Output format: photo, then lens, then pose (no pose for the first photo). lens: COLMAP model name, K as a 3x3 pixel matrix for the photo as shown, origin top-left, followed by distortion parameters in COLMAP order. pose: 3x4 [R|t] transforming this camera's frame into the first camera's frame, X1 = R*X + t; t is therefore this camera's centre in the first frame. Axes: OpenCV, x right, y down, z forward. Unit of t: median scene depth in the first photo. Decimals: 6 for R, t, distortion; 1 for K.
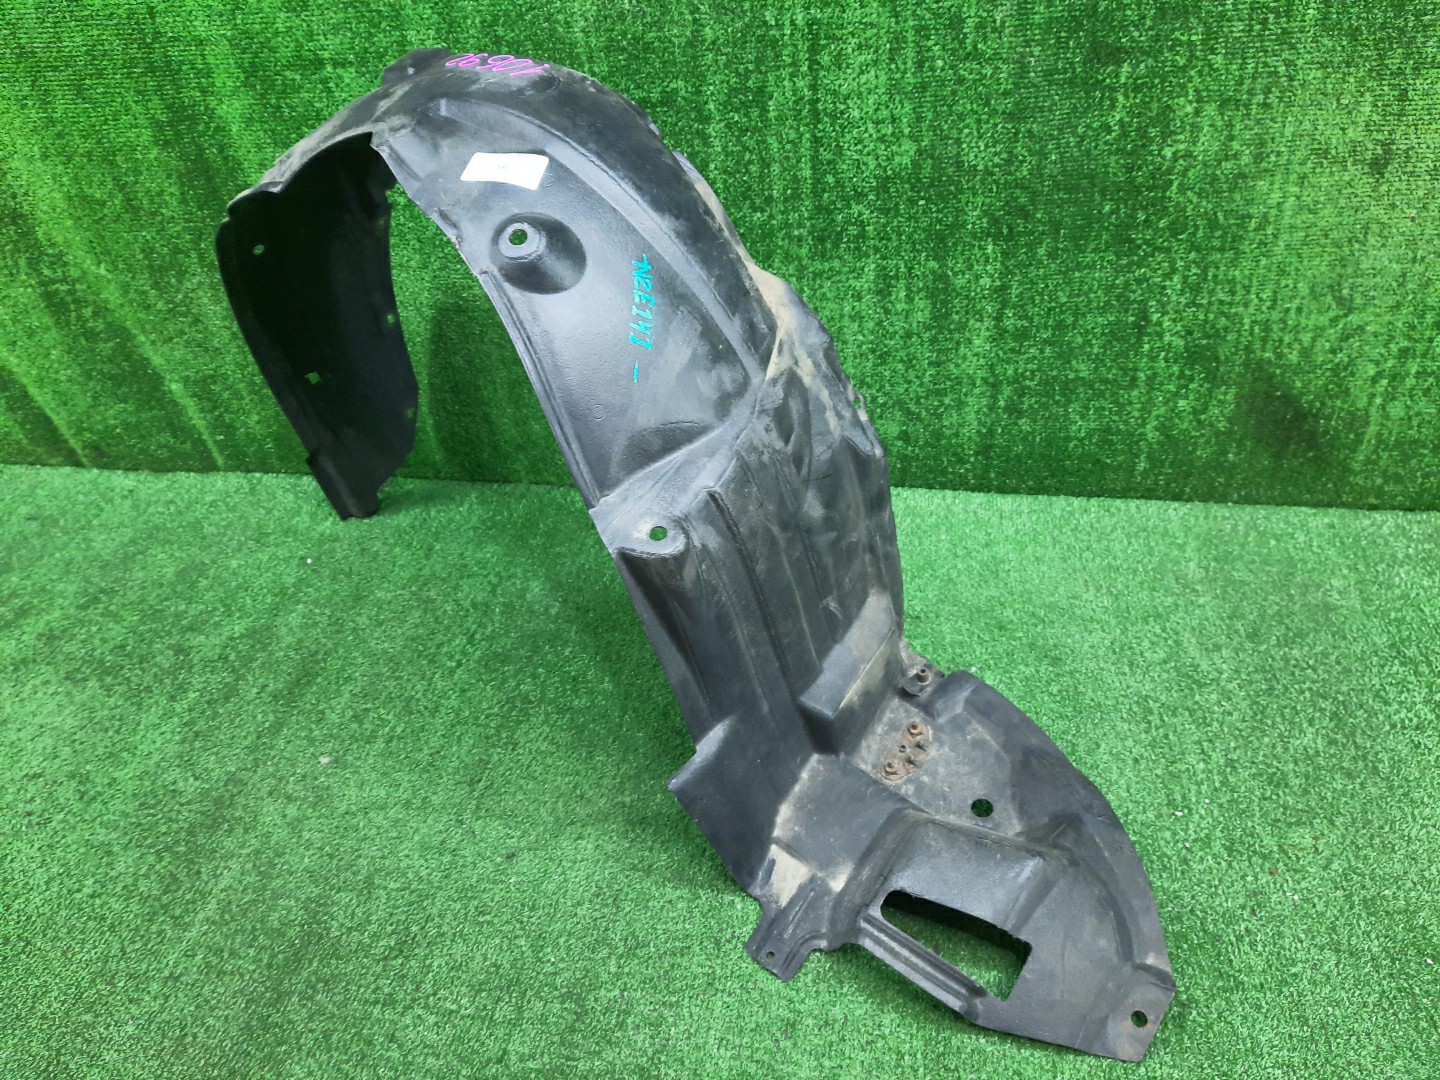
lens RADIAL K [[1033.6, 0, 714.6], [0, 1033.6, 579.1], [0, 0, 1]] dist [0.030717, -0.031509]
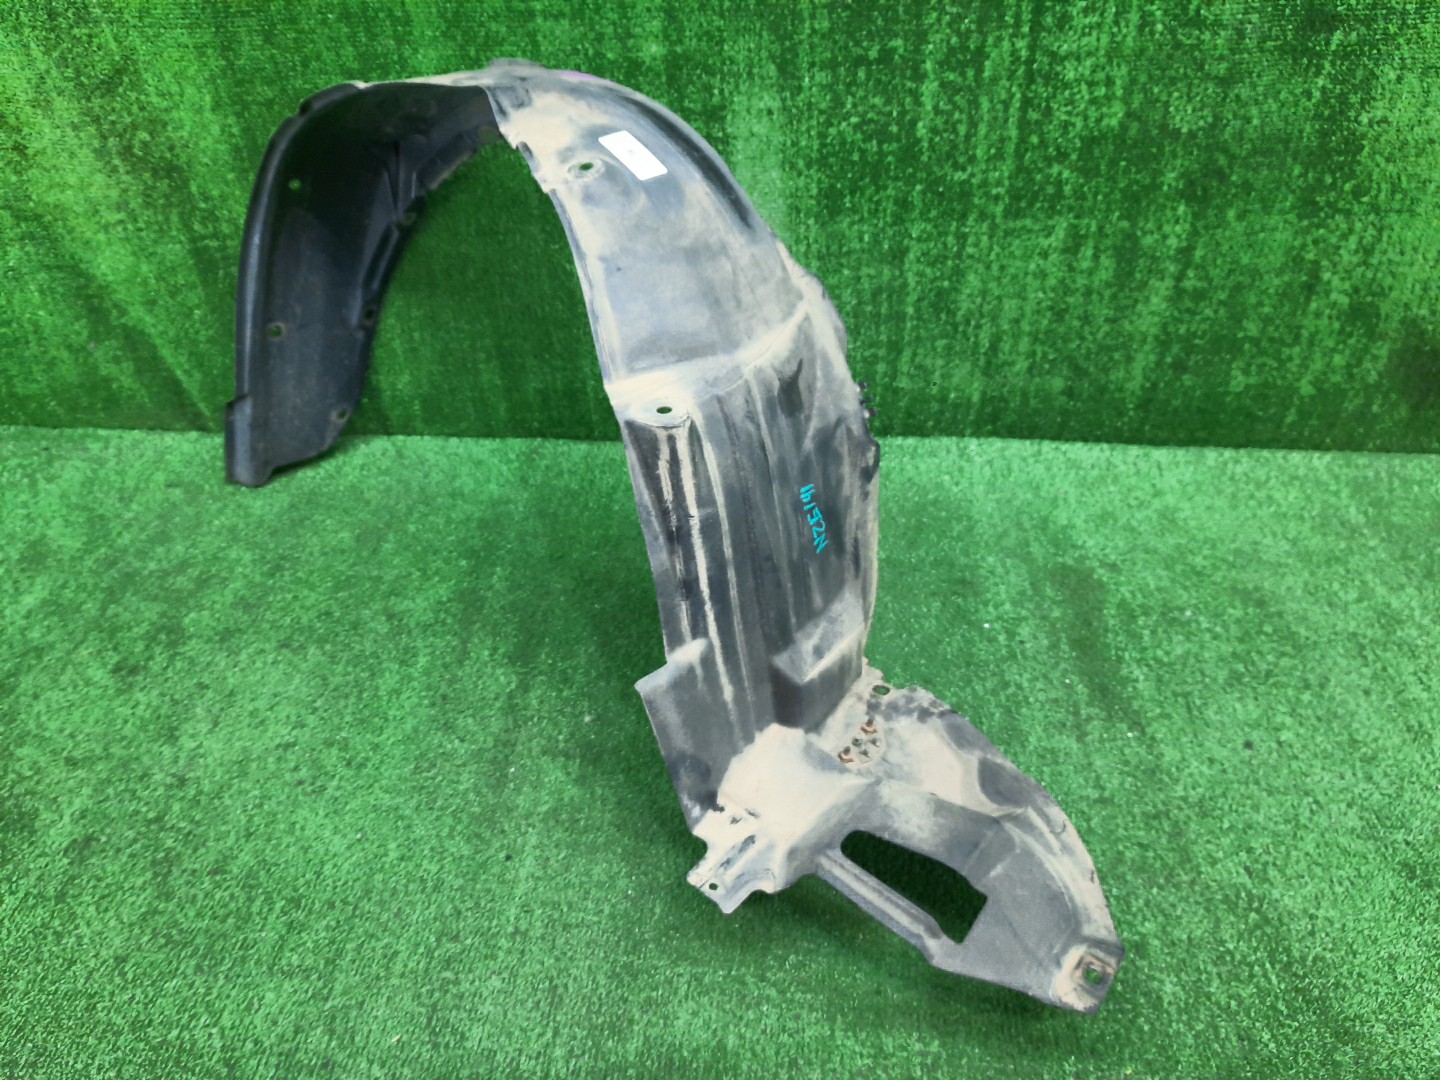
lens RADIAL K [[1033.2, 0, 719.6], [0, 1033.2, 577.8], [0, 0, 1]] dist [0.019426, -0.022851]
pose [[0.996267, -0.023639, 0.083022, -0.299070], [0.020373, 0.998993, 0.039962, -0.000342], [-0.083883, -0.038122, 0.995746, -0.008887]]
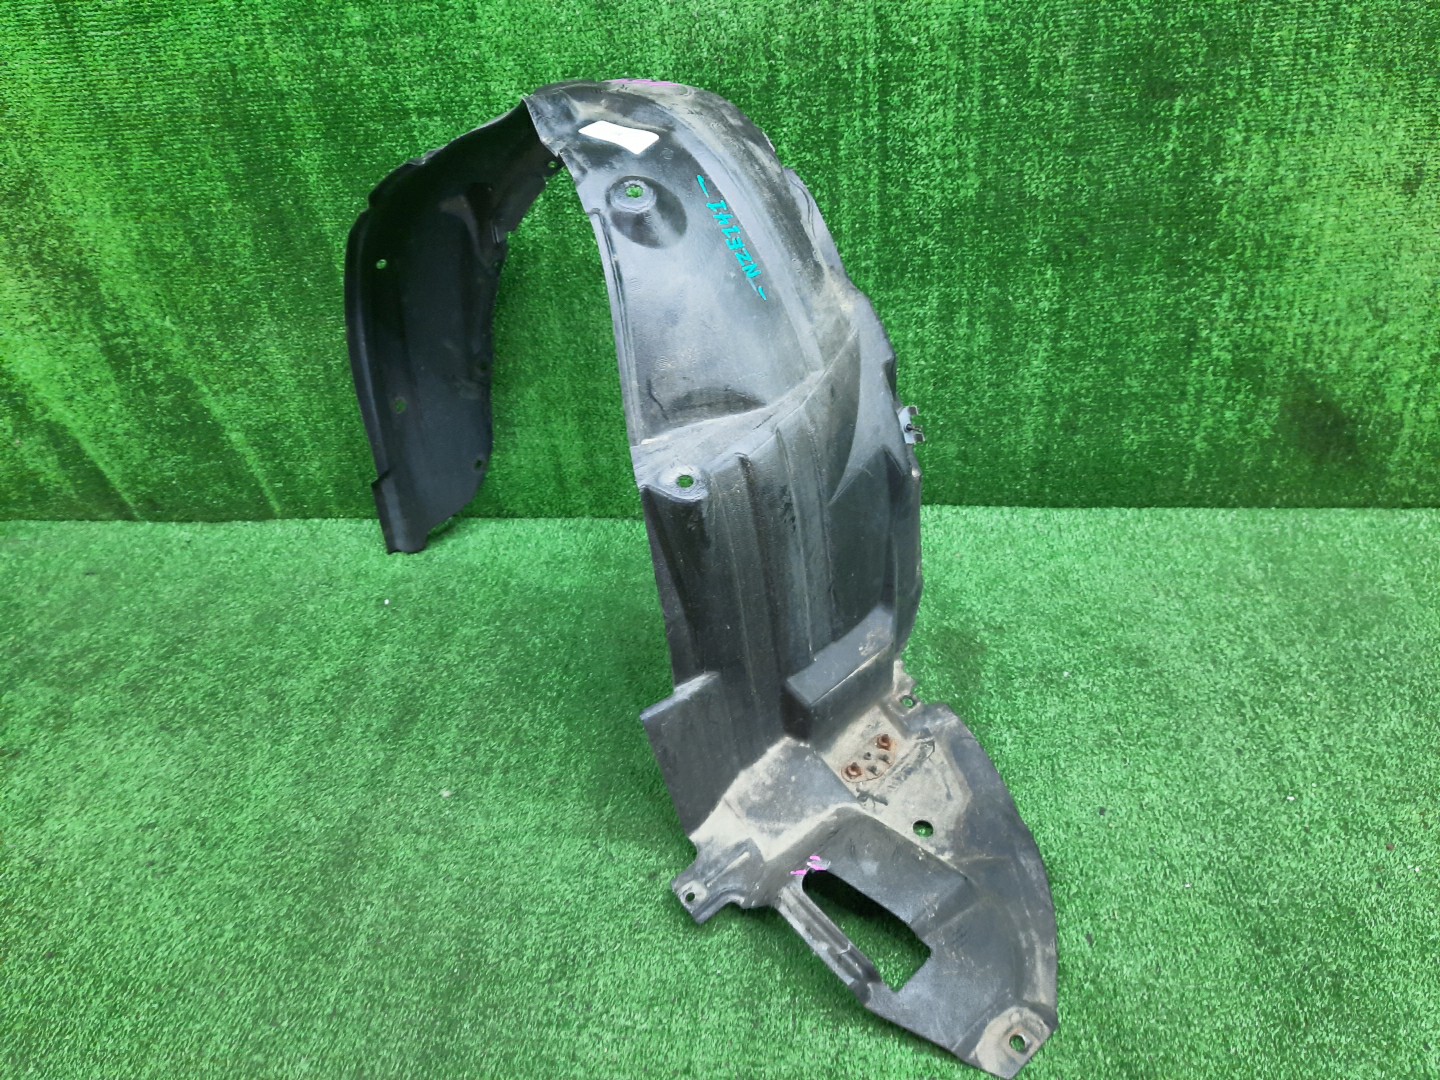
lens RADIAL K [[1032.6, 0, 717.9], [0, 1032.6, 581.4], [0, 0, 1]] dist [0.027225, -0.026022]
pose [[0.997895, -0.043791, 0.047836, -0.137565], [0.045469, 0.998367, -0.034570, 0.014123], [-0.046244, 0.036673, 0.998257, -0.021709]]
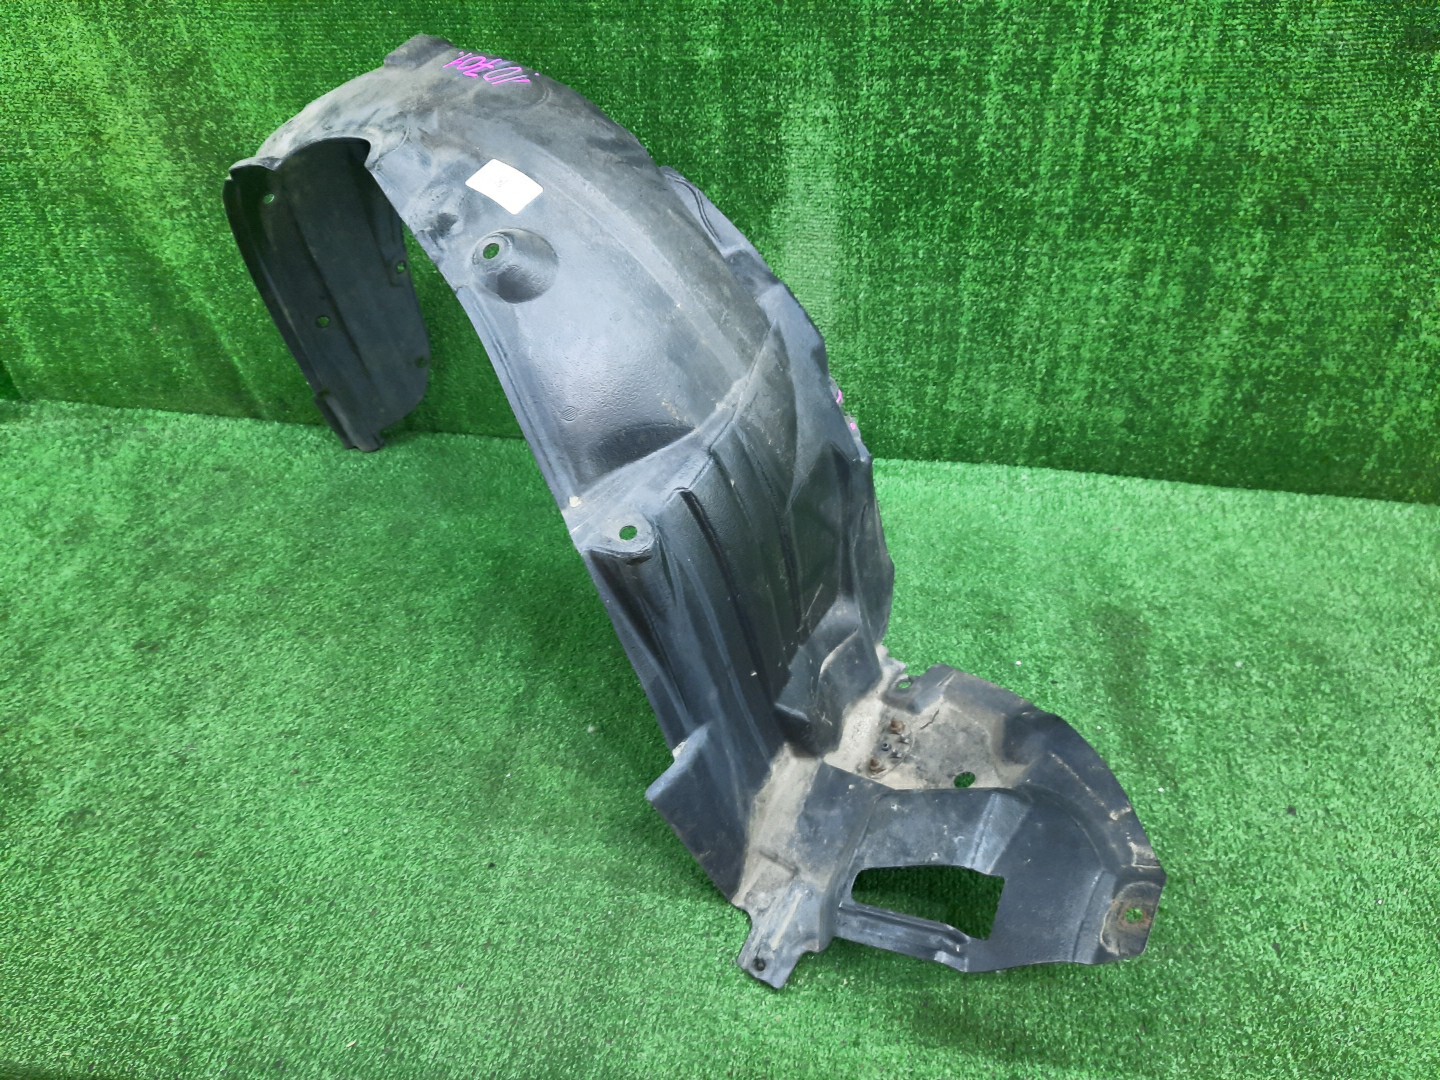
lens RADIAL K [[1028.6, 0, 723.2], [0, 1028.6, 577.8], [0, 0, 1]] dist [0.032342, -0.039001]
pose [[0.999037, 0.042363, 0.011401, -0.244165], [-0.042585, 0.998894, 0.019952, 0.005963], [-0.010543, -0.020419, 0.999736, 0.022104]]
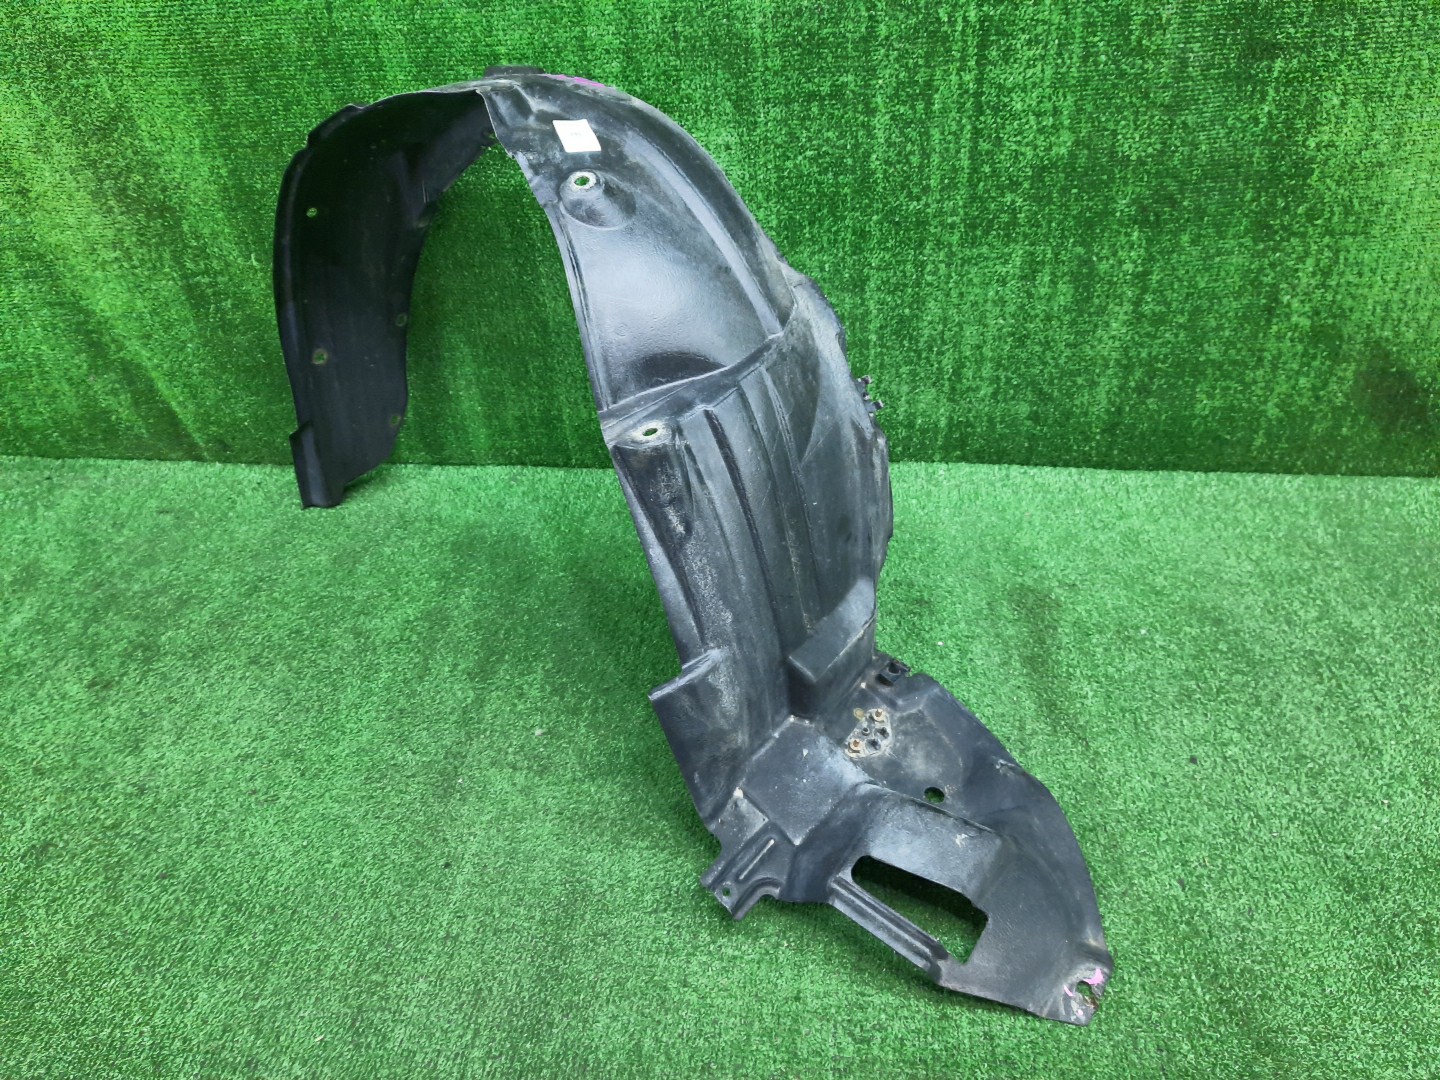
lens RADIAL K [[1028.6, 0, 723.2], [0, 1028.6, 577.8], [0, 0, 1]] dist [0.032342, -0.039001]
pose [[0.998533, -0.020642, 0.050066, -0.219449], [0.020883, 0.999773, -0.004283, 0.027263], [-0.049966, 0.005323, 0.998737, -0.028658]]
